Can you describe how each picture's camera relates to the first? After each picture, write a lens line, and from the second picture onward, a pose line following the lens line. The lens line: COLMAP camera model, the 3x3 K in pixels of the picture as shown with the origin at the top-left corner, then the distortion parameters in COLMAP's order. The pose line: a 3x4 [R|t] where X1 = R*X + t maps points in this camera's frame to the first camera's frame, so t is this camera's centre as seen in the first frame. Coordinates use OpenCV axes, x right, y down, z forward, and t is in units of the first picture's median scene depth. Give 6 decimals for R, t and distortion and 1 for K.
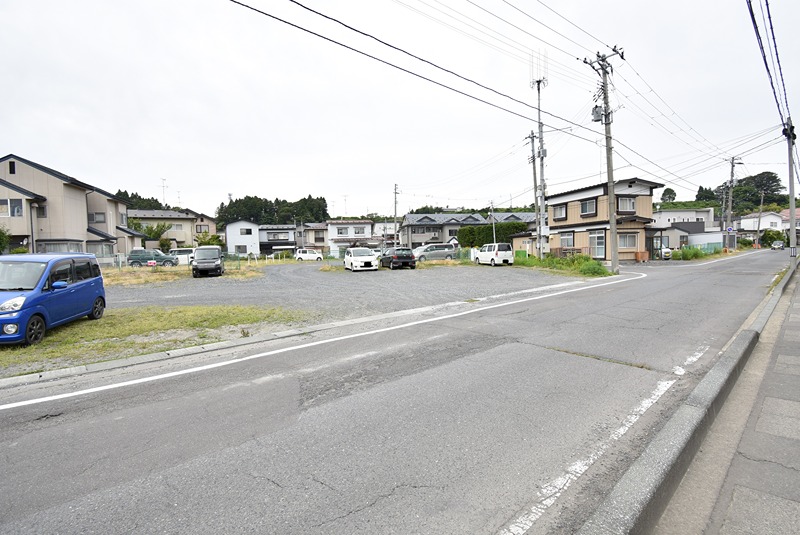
lens RADIAL K [[383.8, 0, 402.5], [0, 383.8, 269.1], [0, 0, 1]] dist [0.008780, -0.016432]
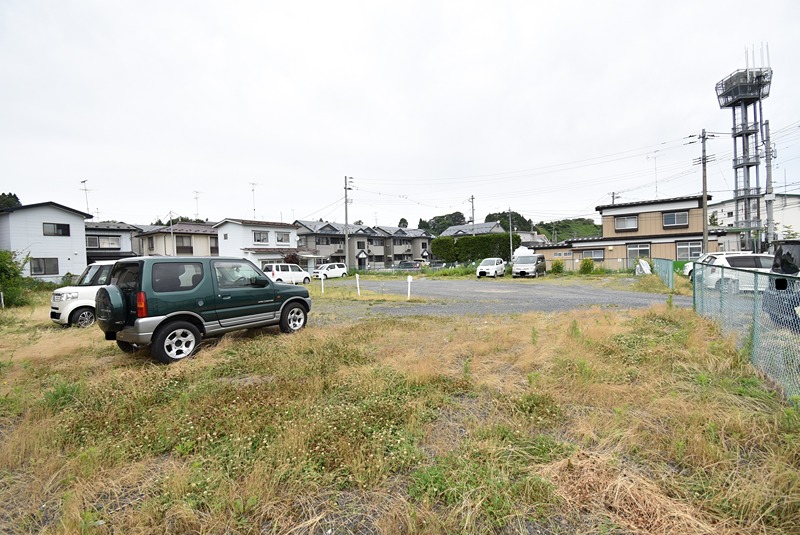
lens RADIAL K [[356.0, 0, 398.5], [0, 356.0, 265.9], [0, 0, 1]] dist [0.005178, -0.013058]
pose [[0.775584, -0.008478, 0.631187, -0.448665], [0.042136, 0.998375, -0.038365, -0.021442], [-0.629836, 0.056351, 0.774681, 0.492313]]
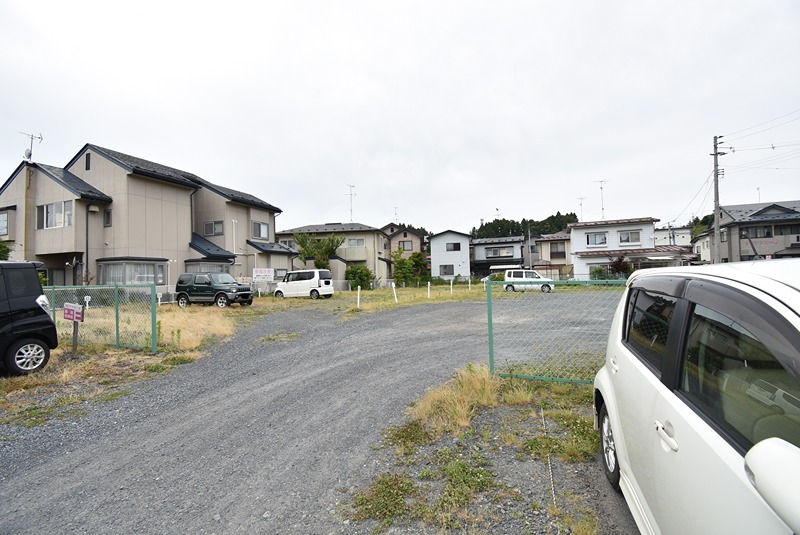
lens RADIAL K [[356.0, 0, 402.5], [0, 356.0, 268.1], [0, 0, 1]] dist [0.005178, -0.013058]
pose [[0.793132, -0.007736, -0.609001, -0.073809], [-0.025507, 0.998620, -0.045904, -0.026103], [0.608516, 0.051942, 0.791840, 0.483534]]
